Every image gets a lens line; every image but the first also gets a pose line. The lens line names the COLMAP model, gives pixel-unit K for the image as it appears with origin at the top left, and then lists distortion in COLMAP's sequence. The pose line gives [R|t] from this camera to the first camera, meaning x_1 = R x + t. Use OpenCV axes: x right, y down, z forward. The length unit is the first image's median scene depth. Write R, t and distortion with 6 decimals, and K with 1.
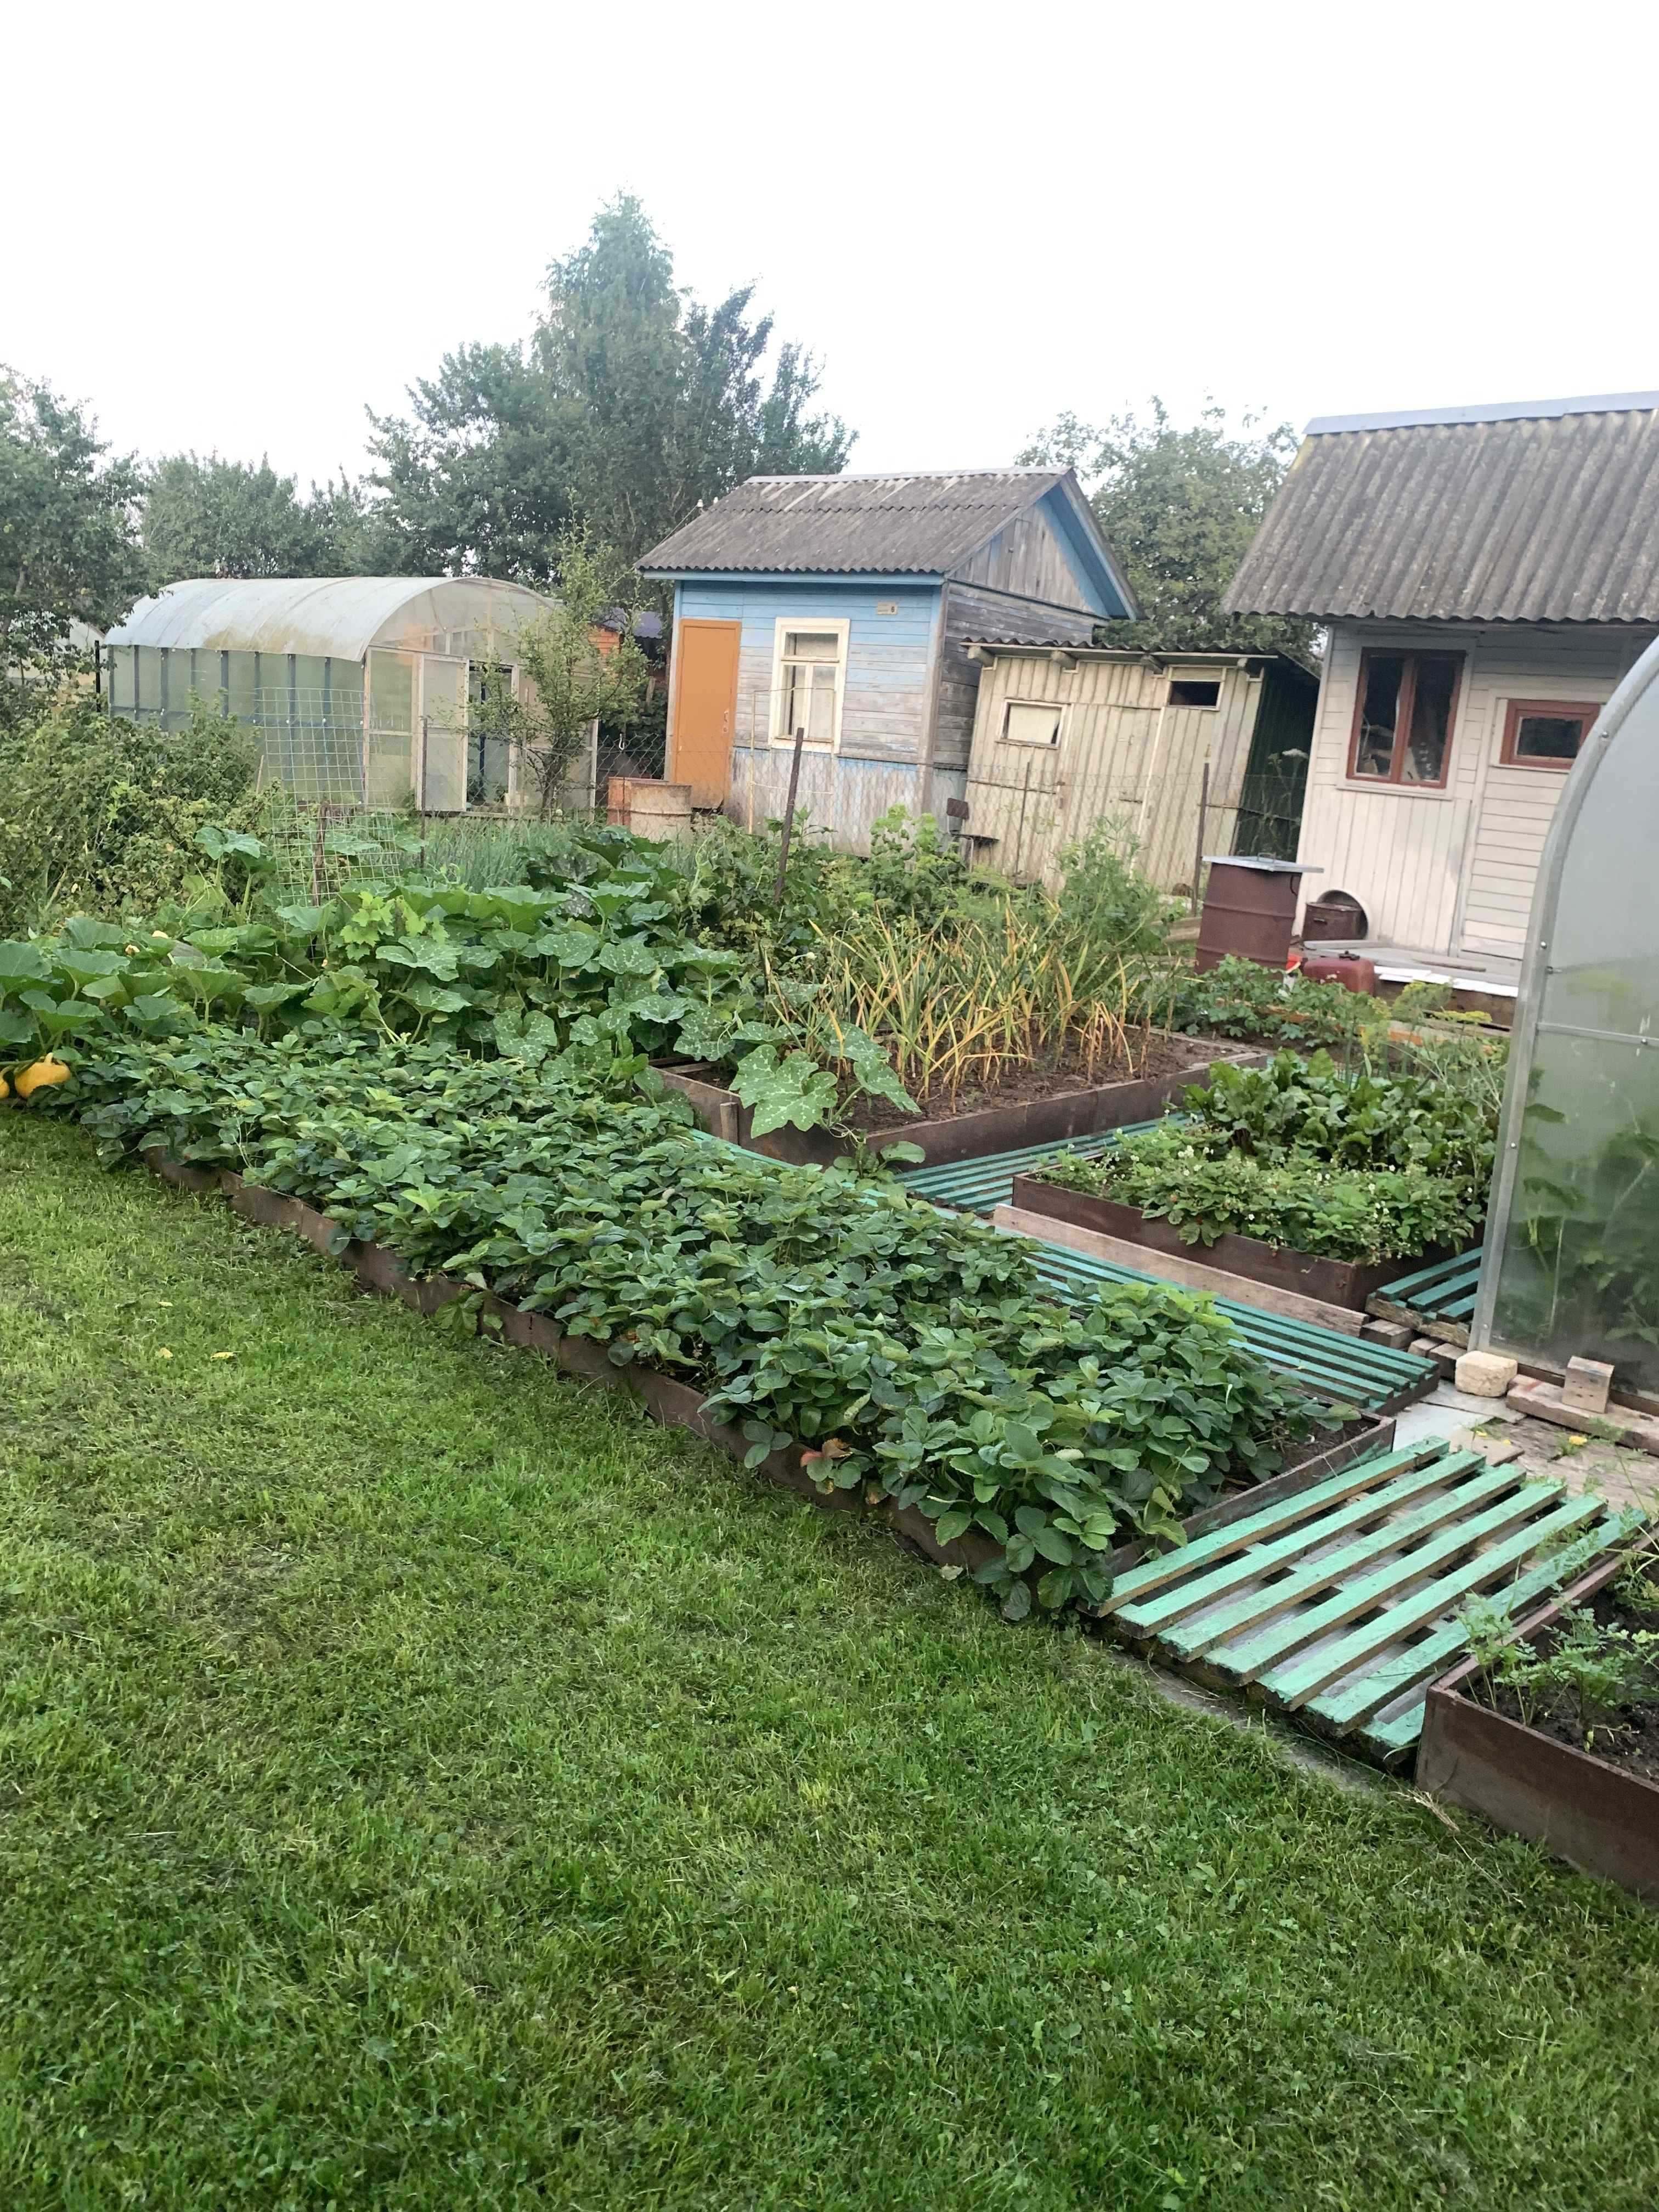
lens RADIAL K [[1694.6, 0, 853.0], [0, 1694.6, 1121.9], [0, 0, 1]] dist [0.100747, -0.195678]
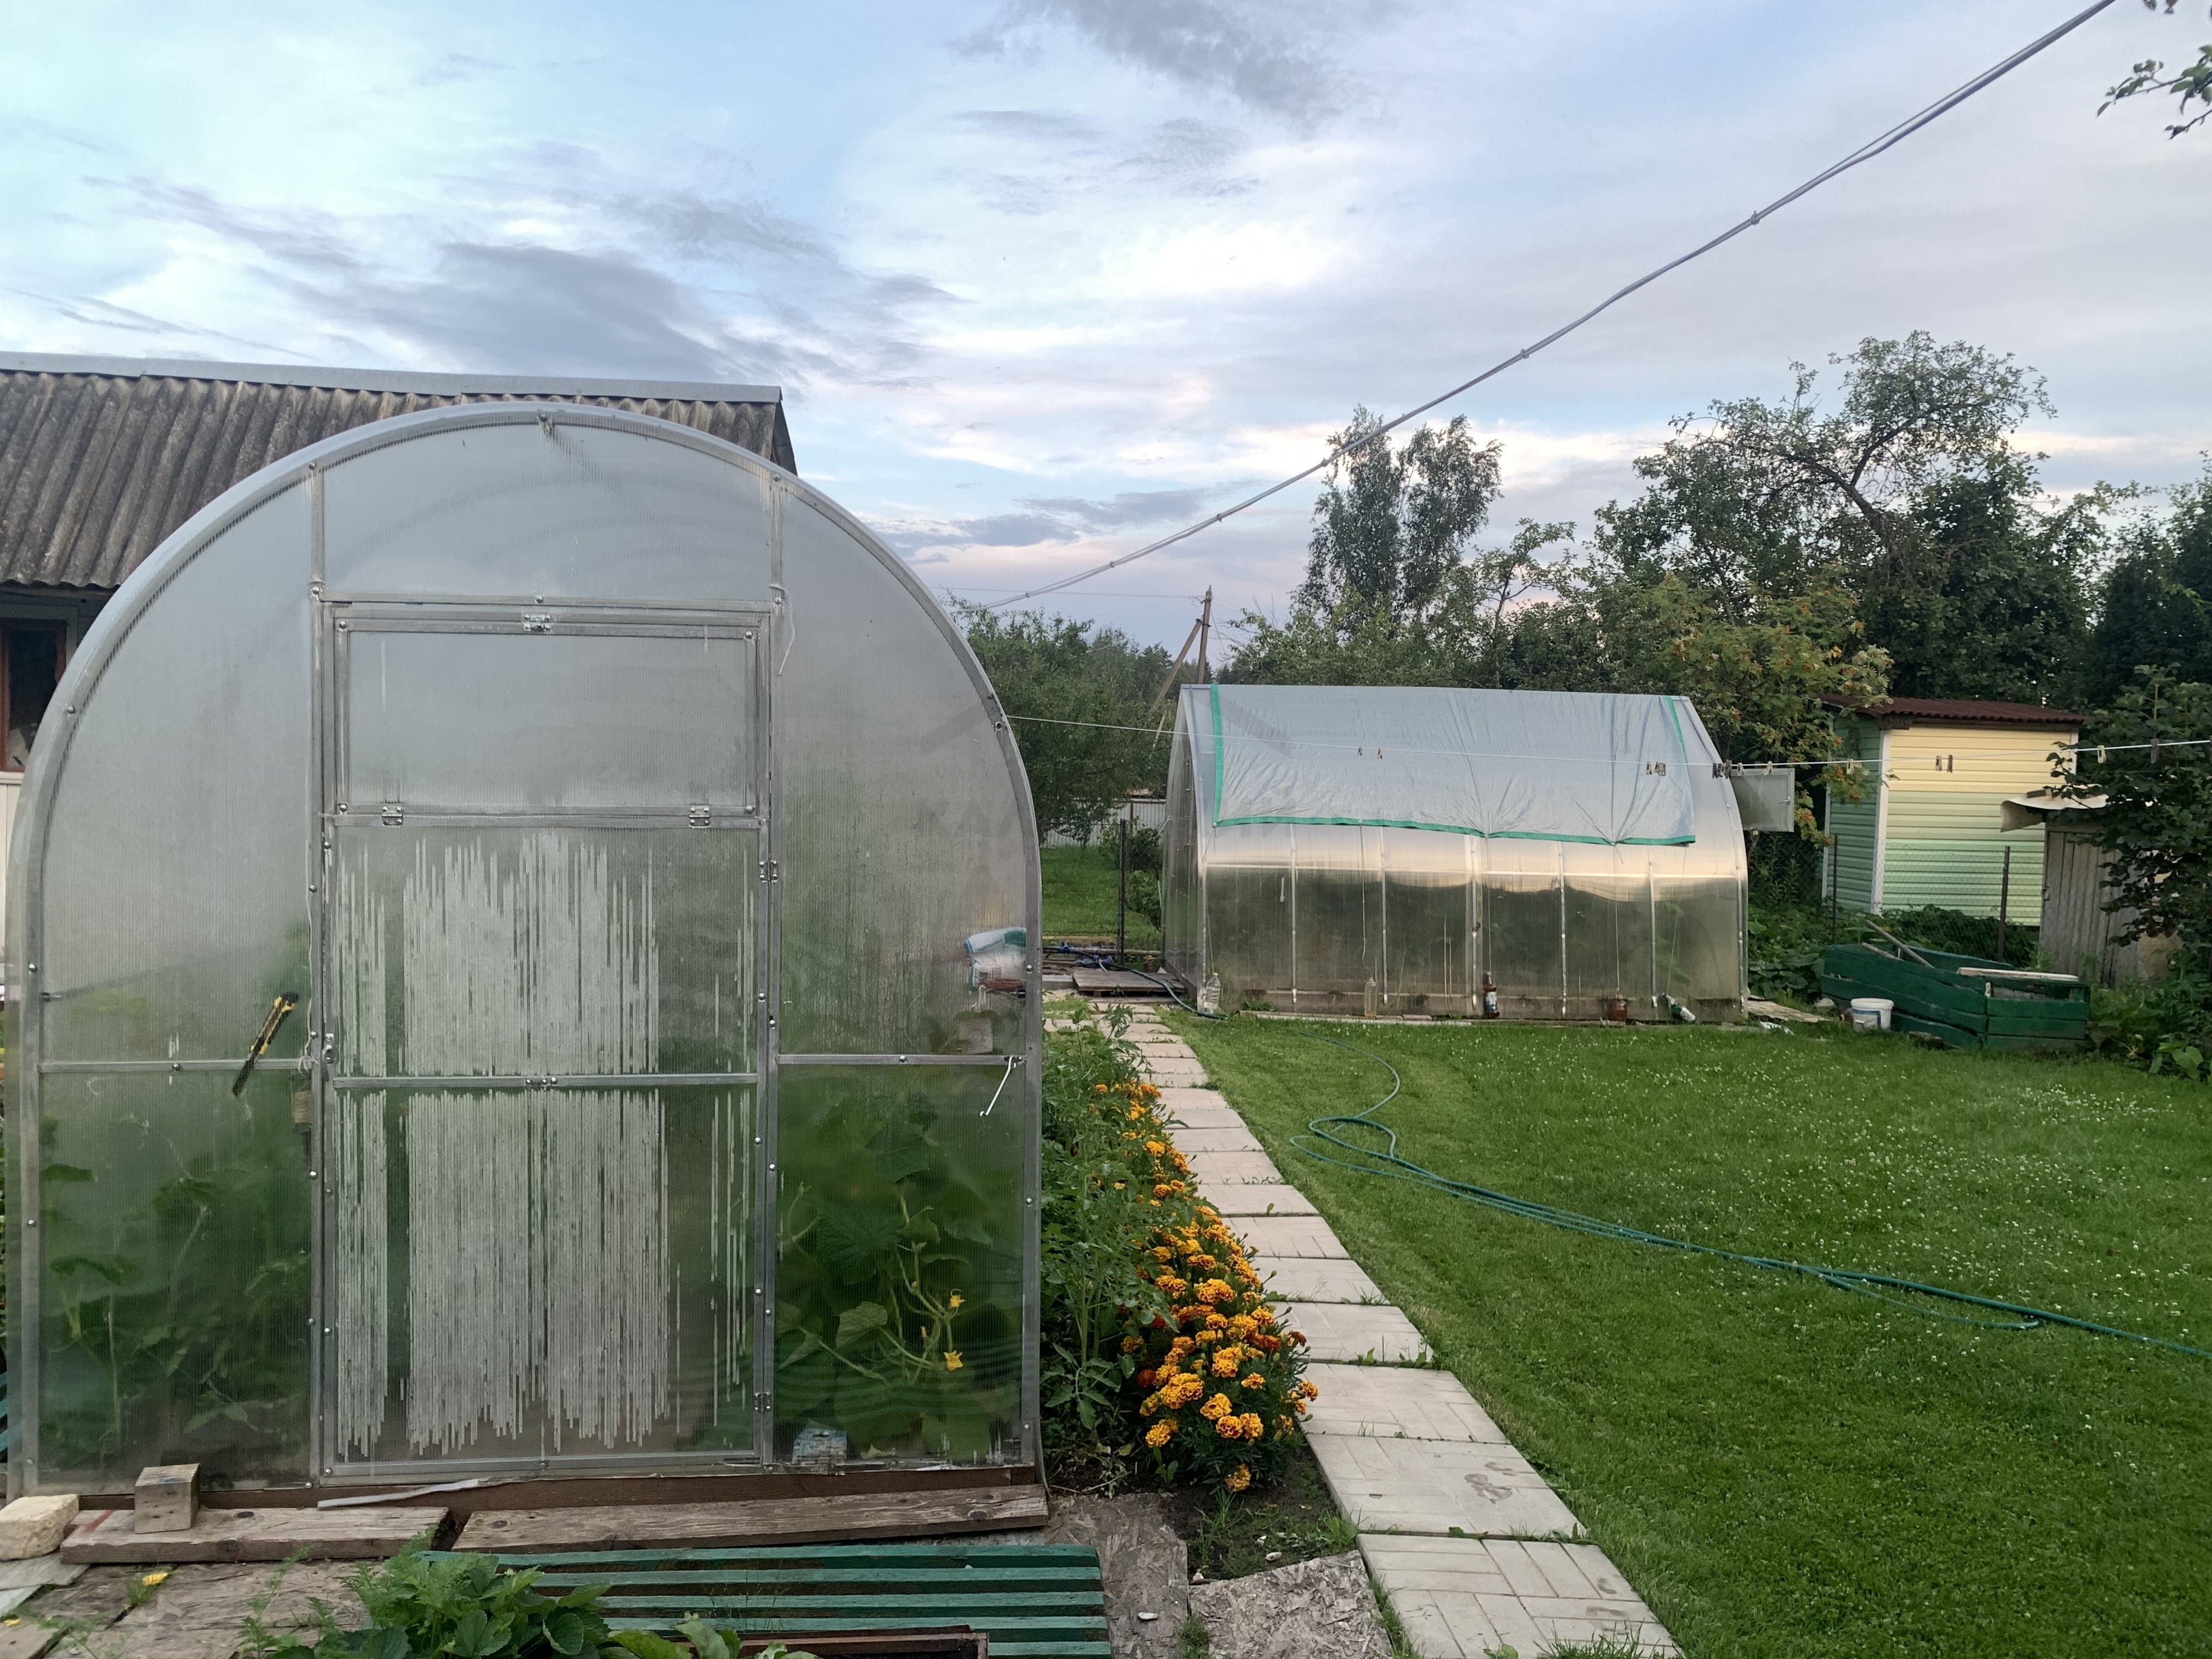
lens RADIAL K [[1676.8, 0, 1103.7], [0, 1676.8, 879.1], [0, 0, 1]] dist [0.086356, -0.078281]
pose [[0.676055, -0.092666, 0.731001, 0.065403], [0.181248, 0.982494, -0.043077, -0.007478], [-0.714212, 0.161615, 0.681015, 0.035151]]
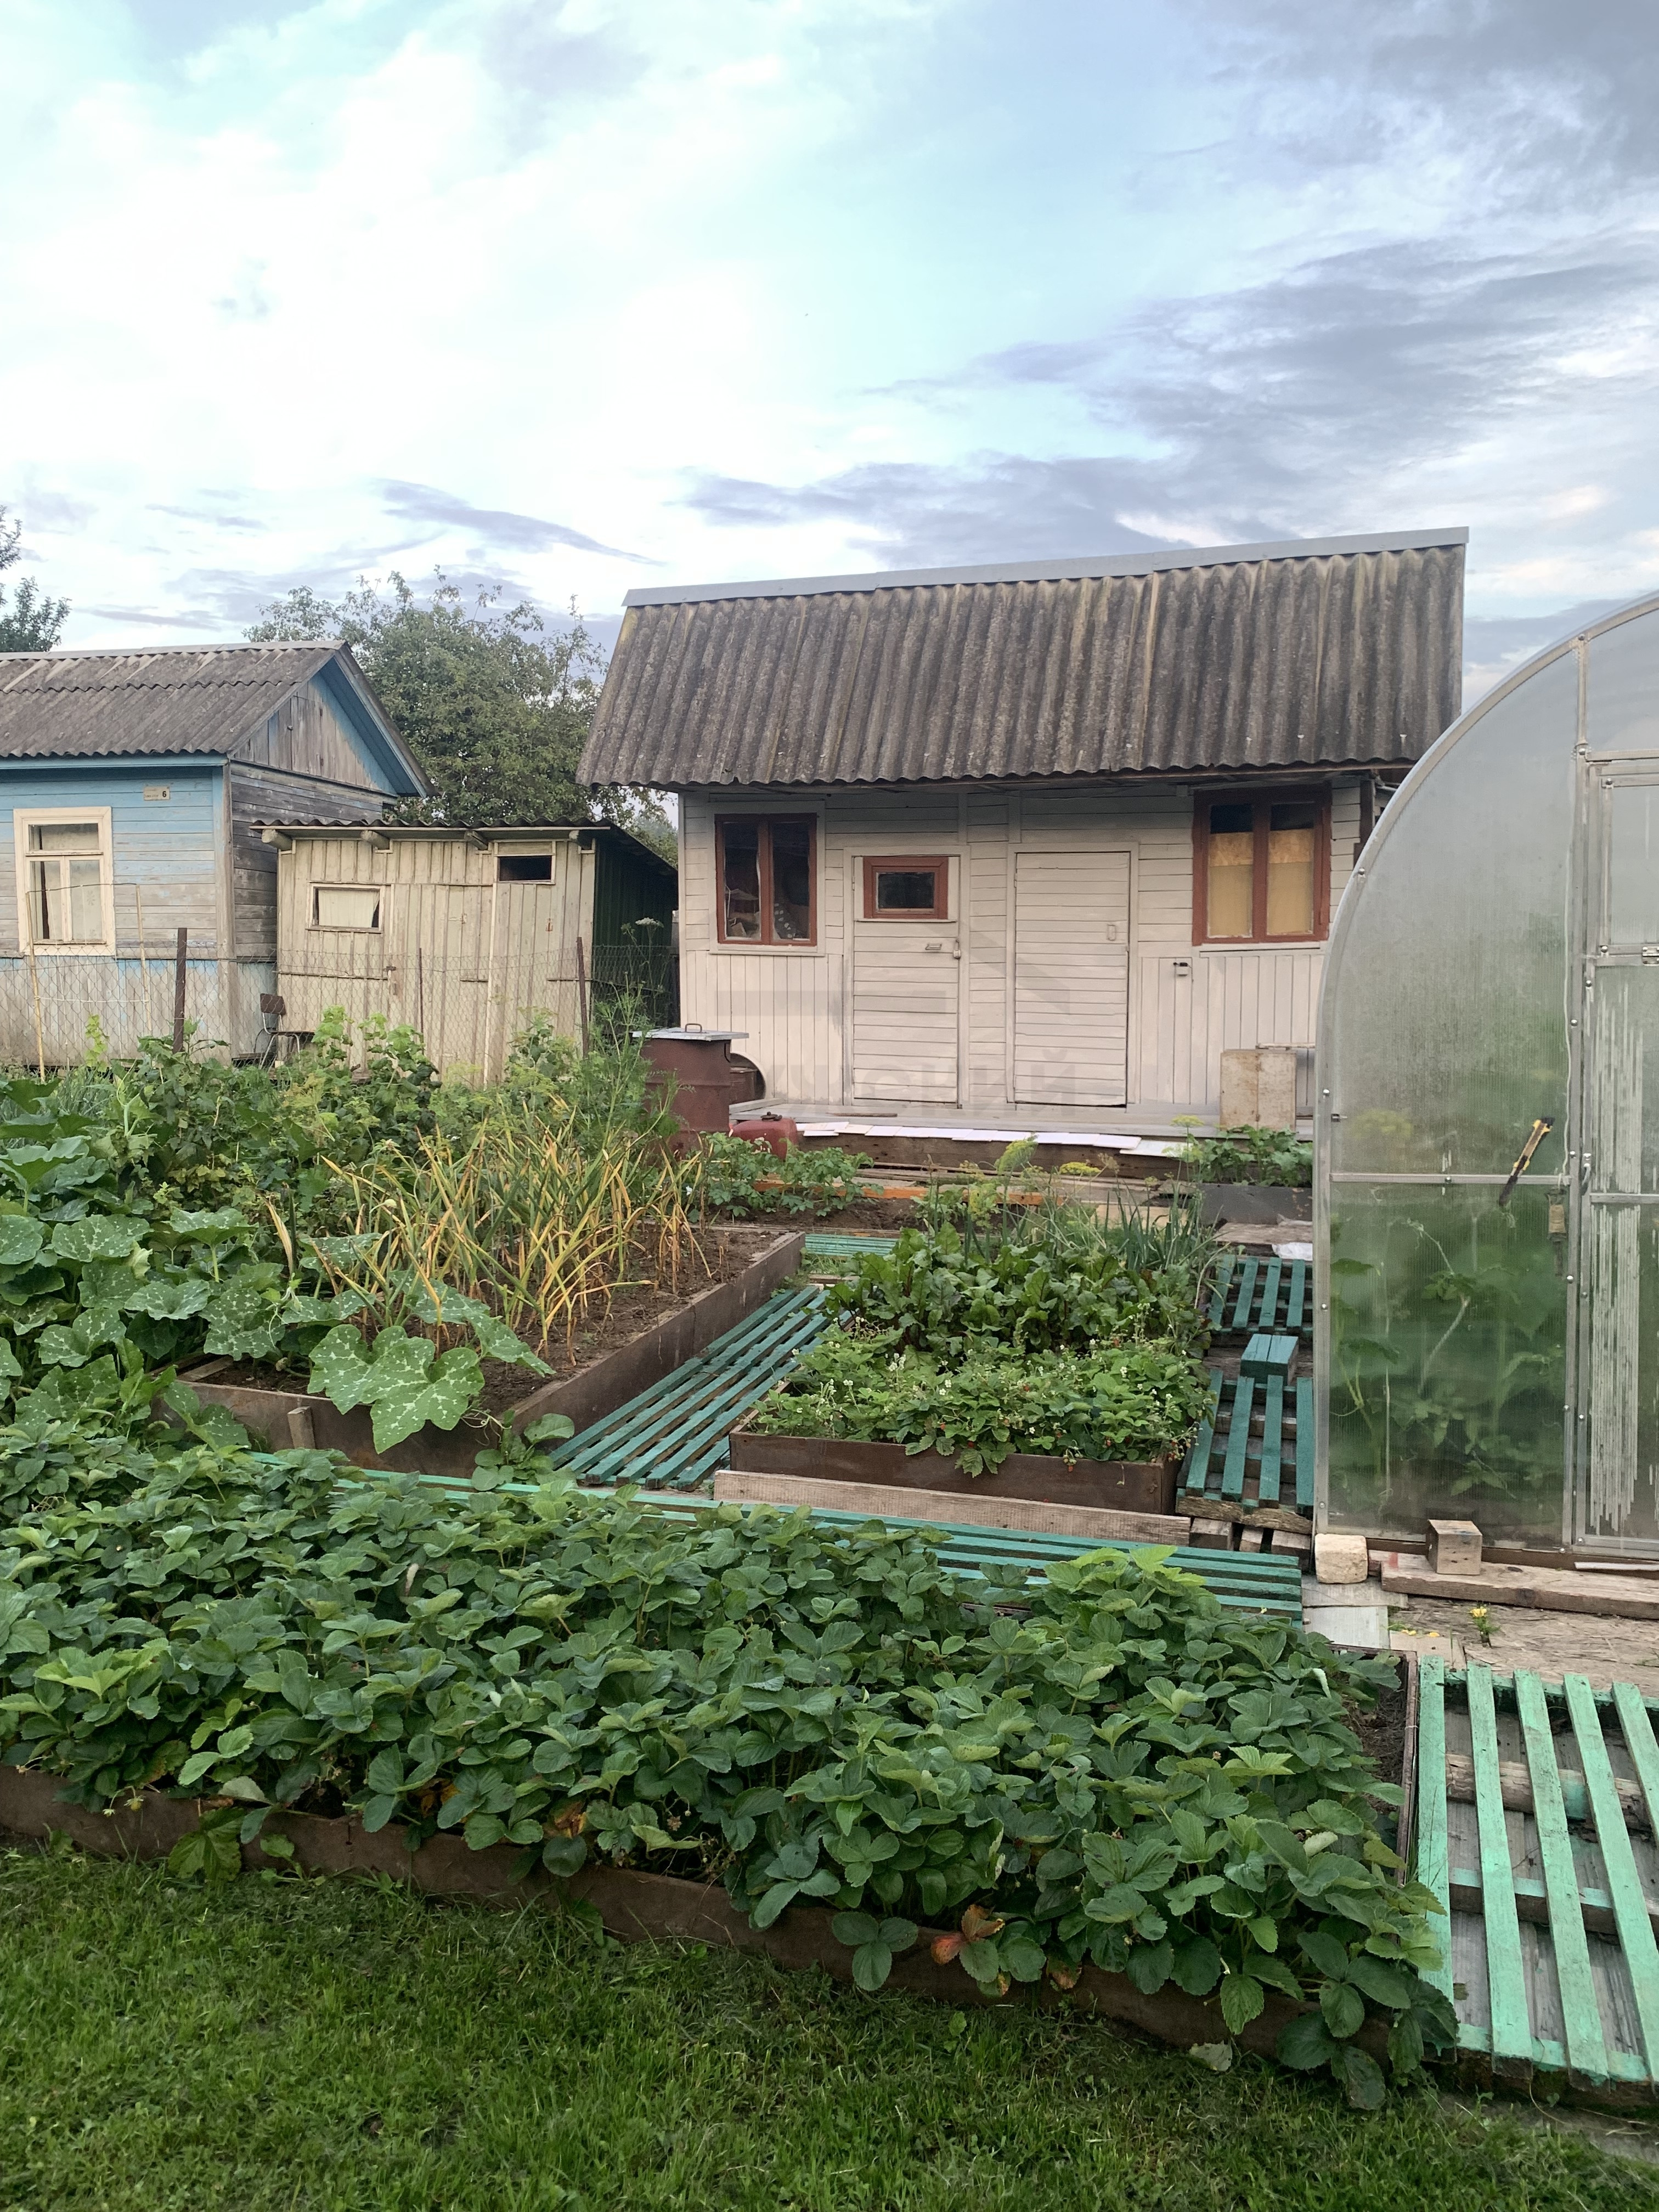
lens RADIAL K [[1694.6, 0, 853.0], [0, 1694.6, 1121.9], [0, 0, 1]] dist [0.100747, -0.195678]
pose [[0.894840, -0.123541, 0.428952, -0.097381], [0.164609, 0.984542, -0.059837, -0.030144], [-0.414929, 0.124154, 0.901343, 0.103864]]
